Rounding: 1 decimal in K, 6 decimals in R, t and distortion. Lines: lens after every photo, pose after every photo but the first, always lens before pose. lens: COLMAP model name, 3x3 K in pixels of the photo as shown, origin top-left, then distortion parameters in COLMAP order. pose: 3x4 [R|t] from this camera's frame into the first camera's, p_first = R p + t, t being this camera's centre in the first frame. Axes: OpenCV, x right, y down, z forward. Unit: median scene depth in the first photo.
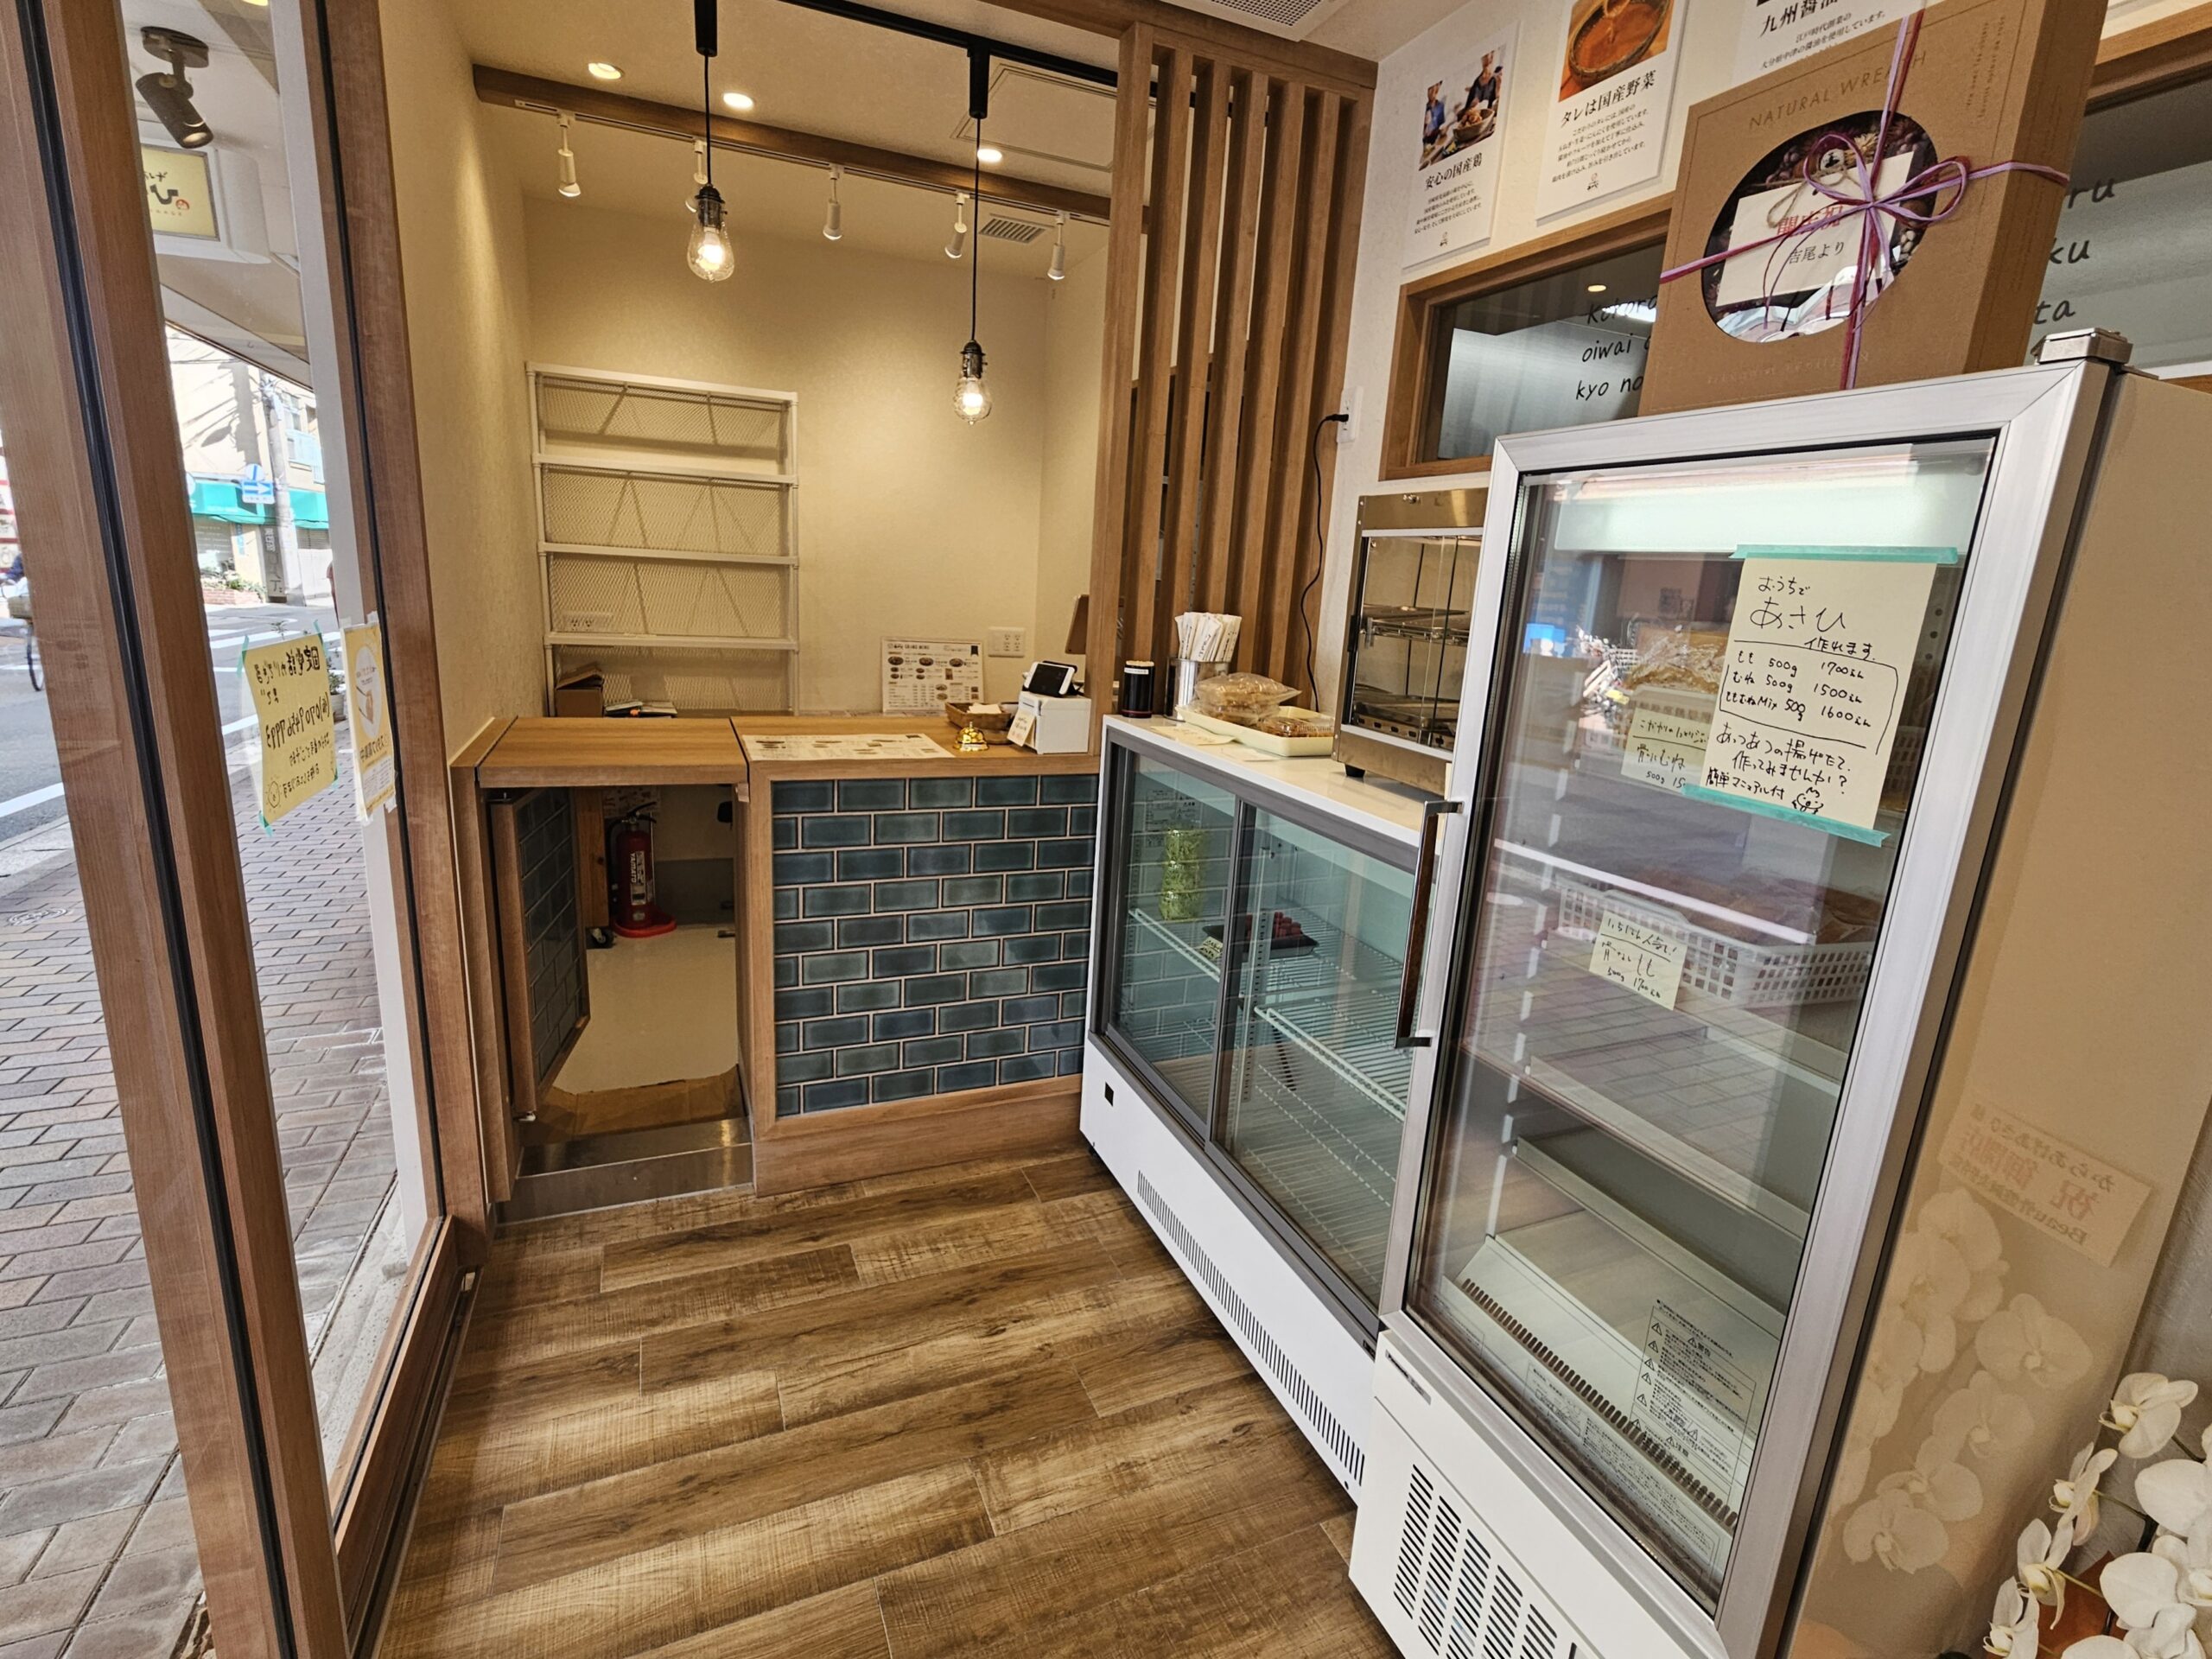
lens RADIAL K [[1037.3, 0, 1106.0], [0, 1037.3, 829.5], [0, 0, 1]] dist [0.000463, -0.000023]
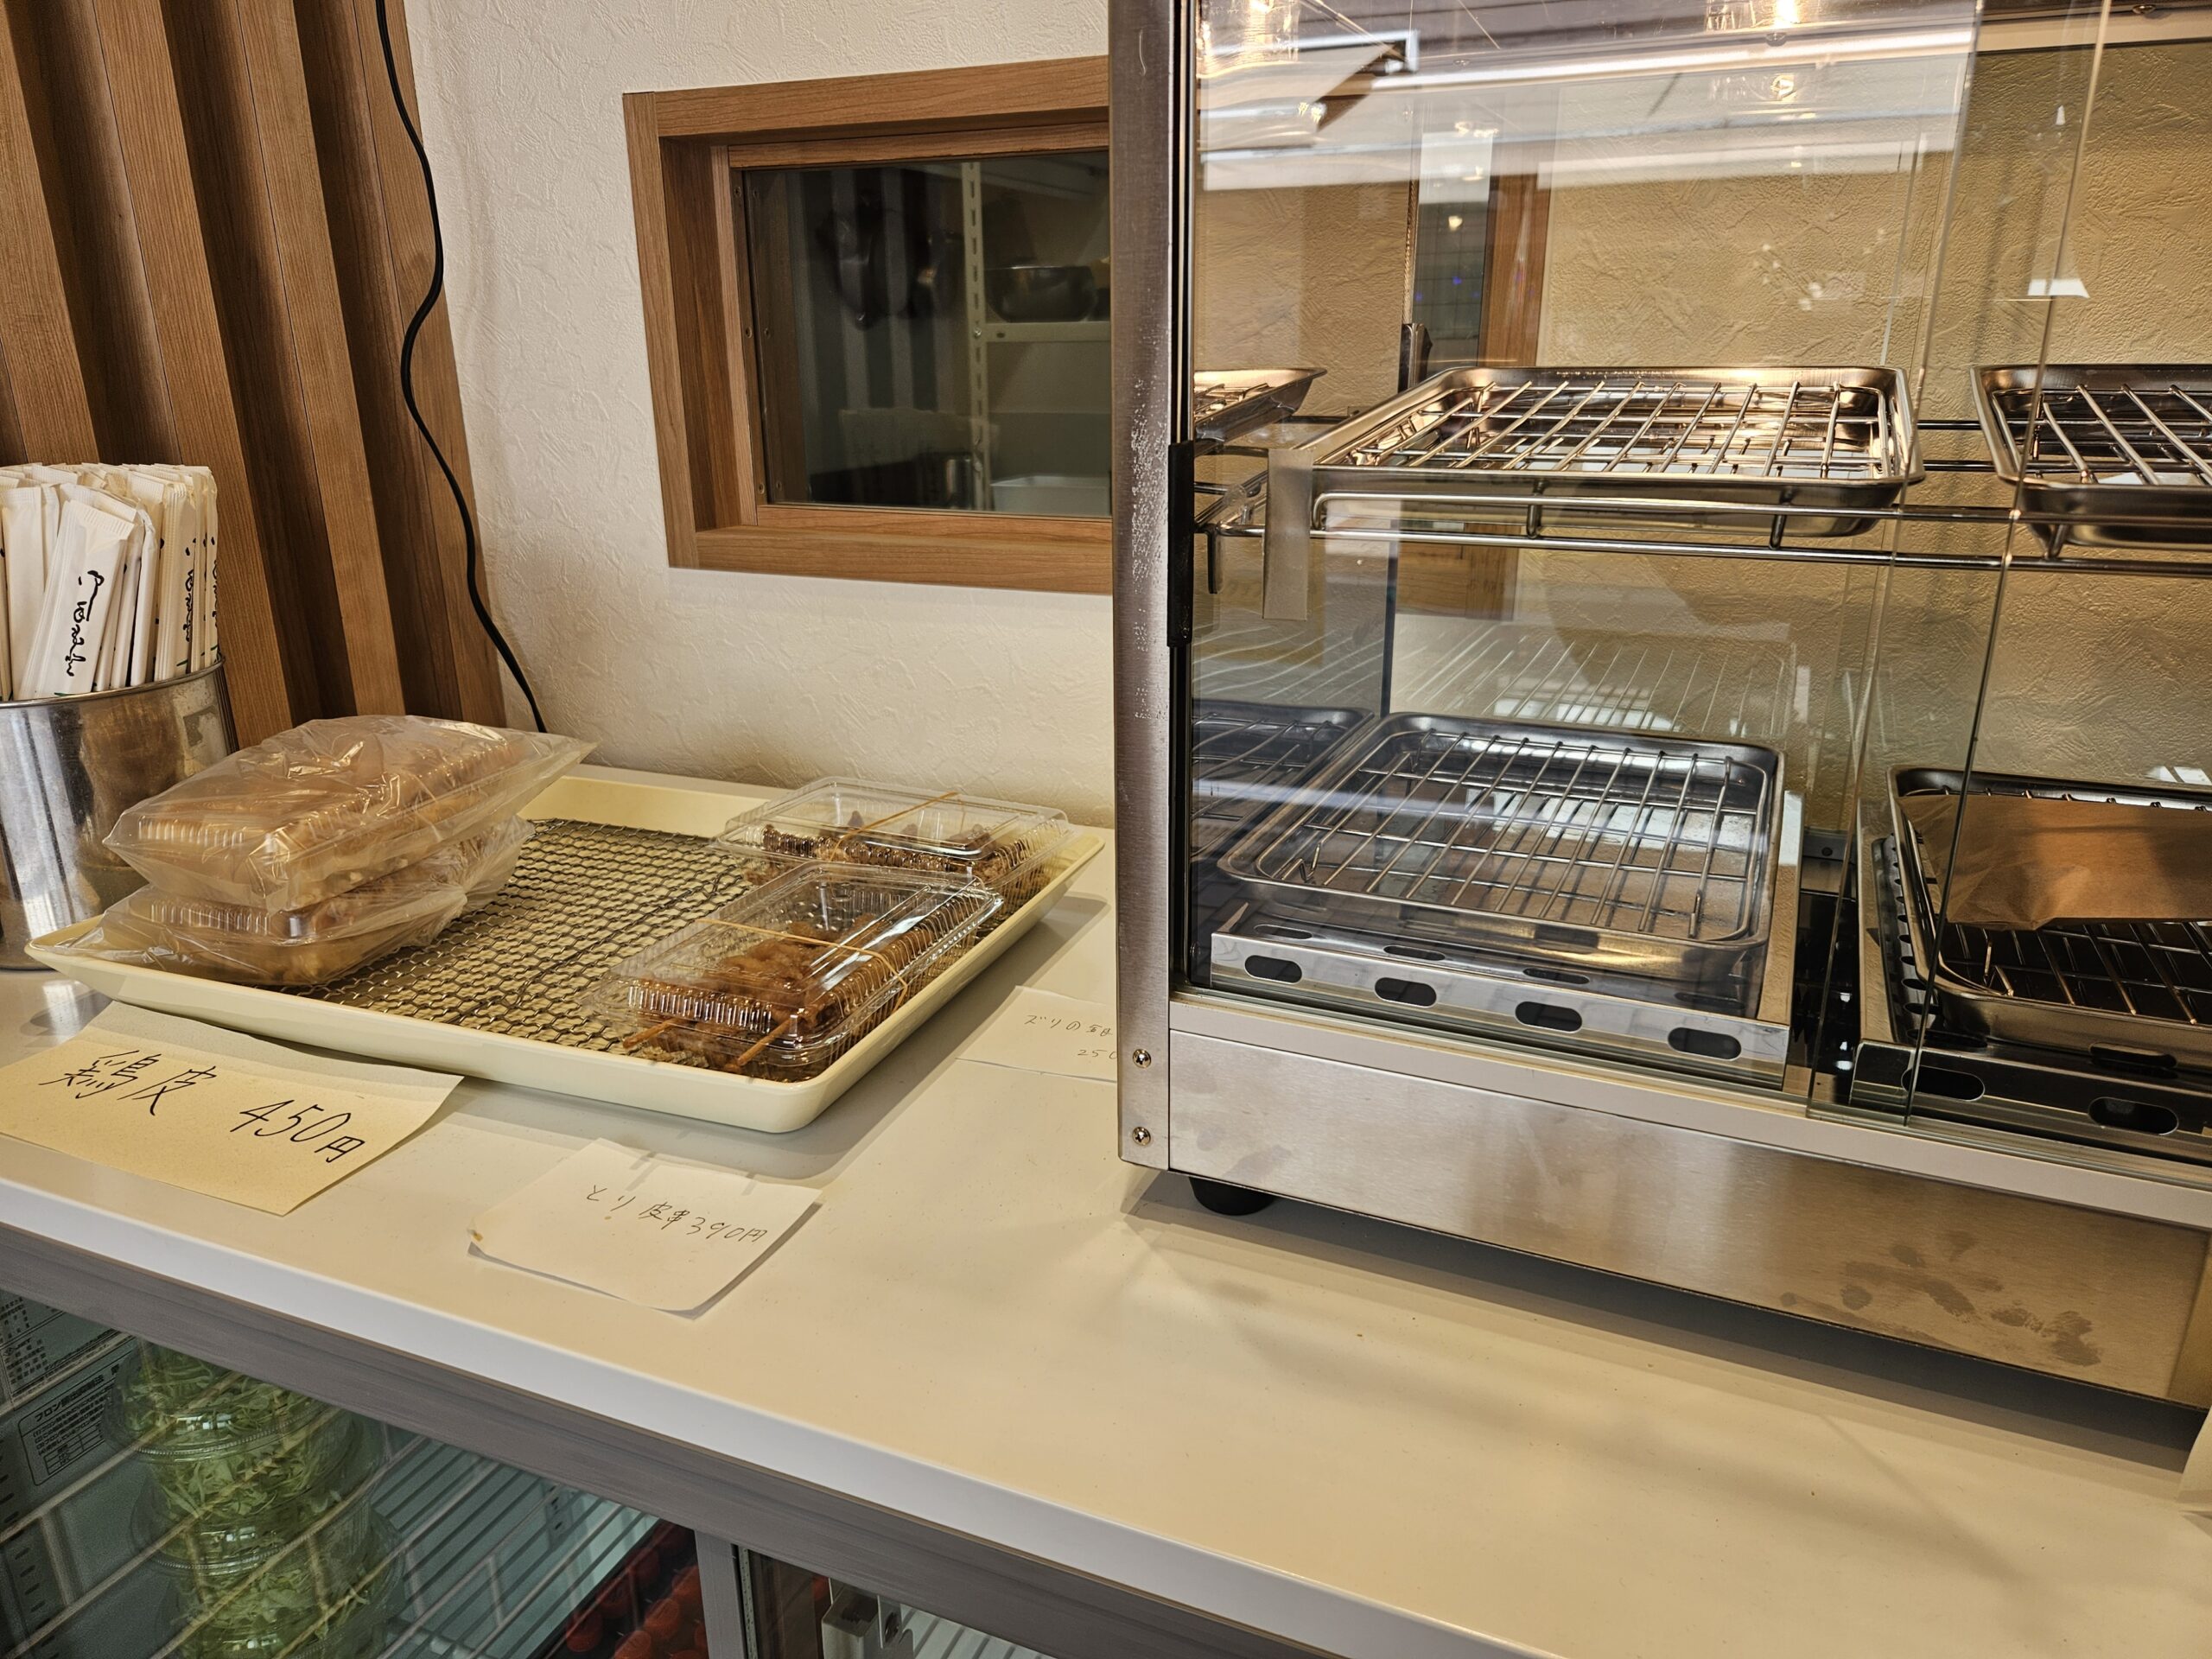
lens RADIAL K [[1487.1, 0, 1106.0], [0, 1487.1, 829.5], [0, 0, 1]] dist [-0.002009, -0.002141]
pose [[0.741570, -0.269976, 0.614156, 0.124764], [0.214152, 0.962821, 0.164664, -0.321894], [-0.635778, 0.009413, 0.771815, 1.436447]]
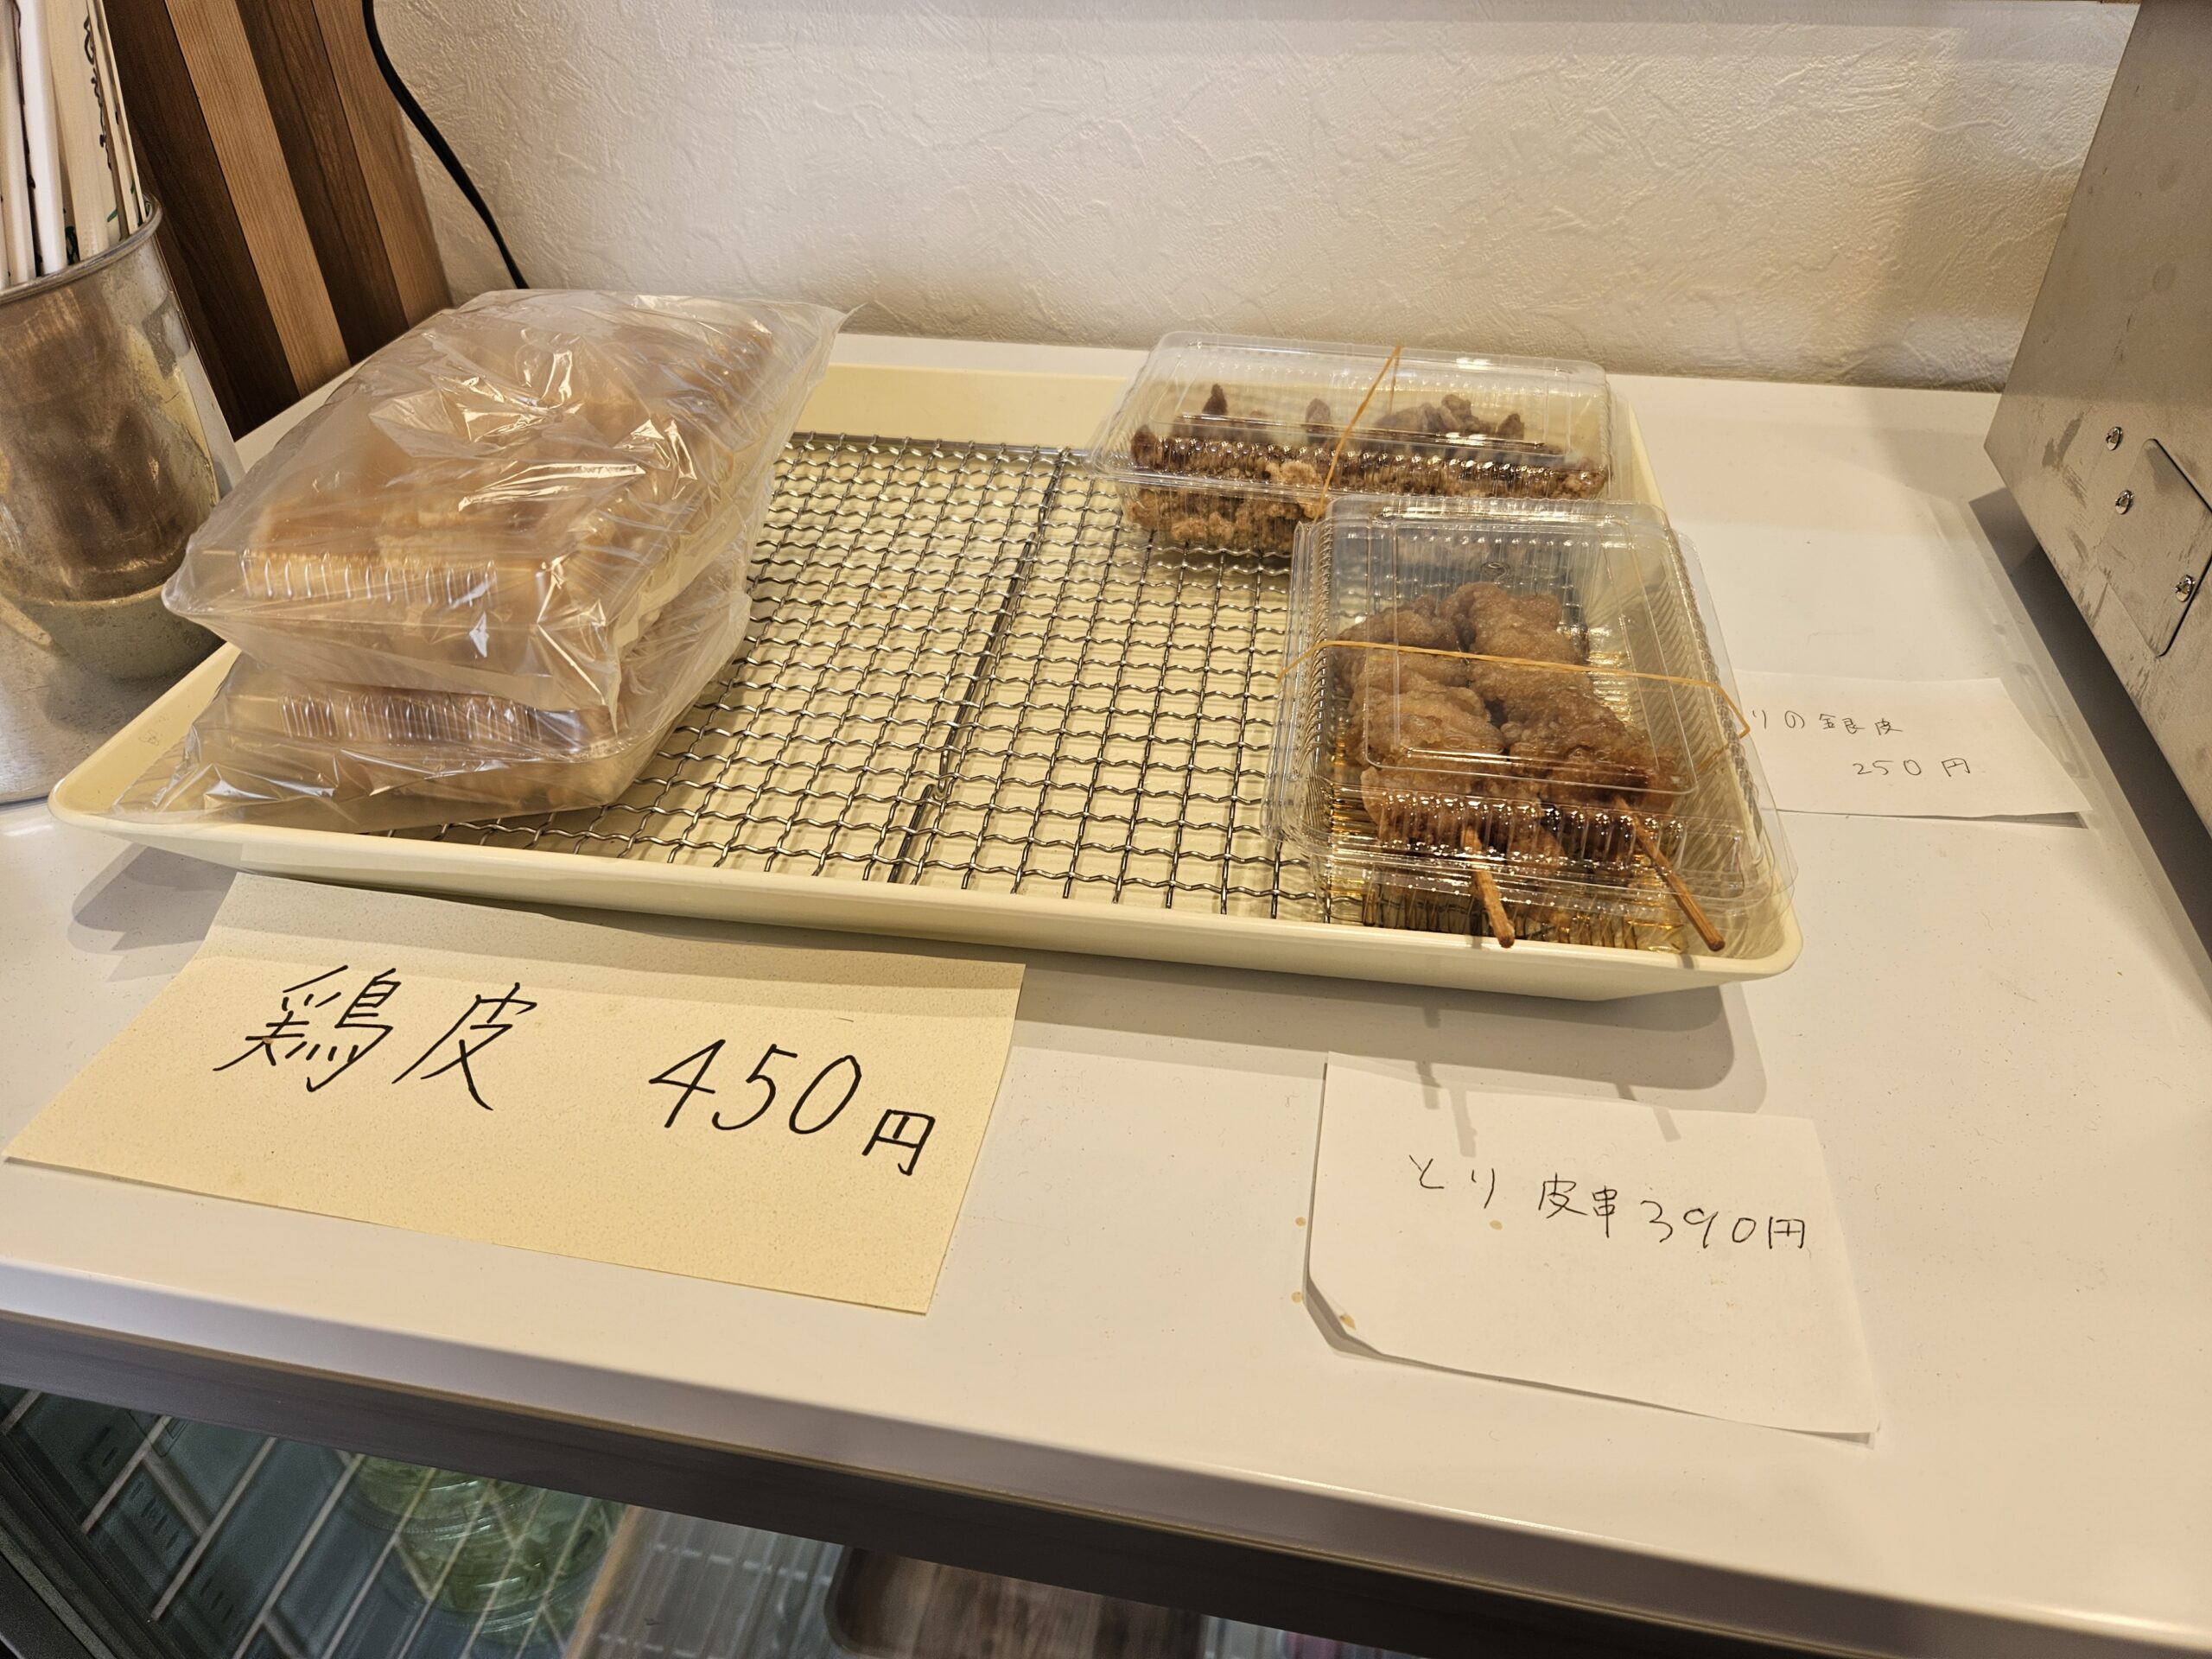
lens RADIAL K [[1496.2, 0, 1036.6], [0, 1496.2, 806.0], [0, 0, 1]] dist [0.031578, -0.003691]
pose [[0.601737, -0.543212, 0.585520, 0.092088], [0.252379, 0.824855, 0.505884, -0.386207], [-0.757772, -0.156636, 0.633441, 1.810864]]
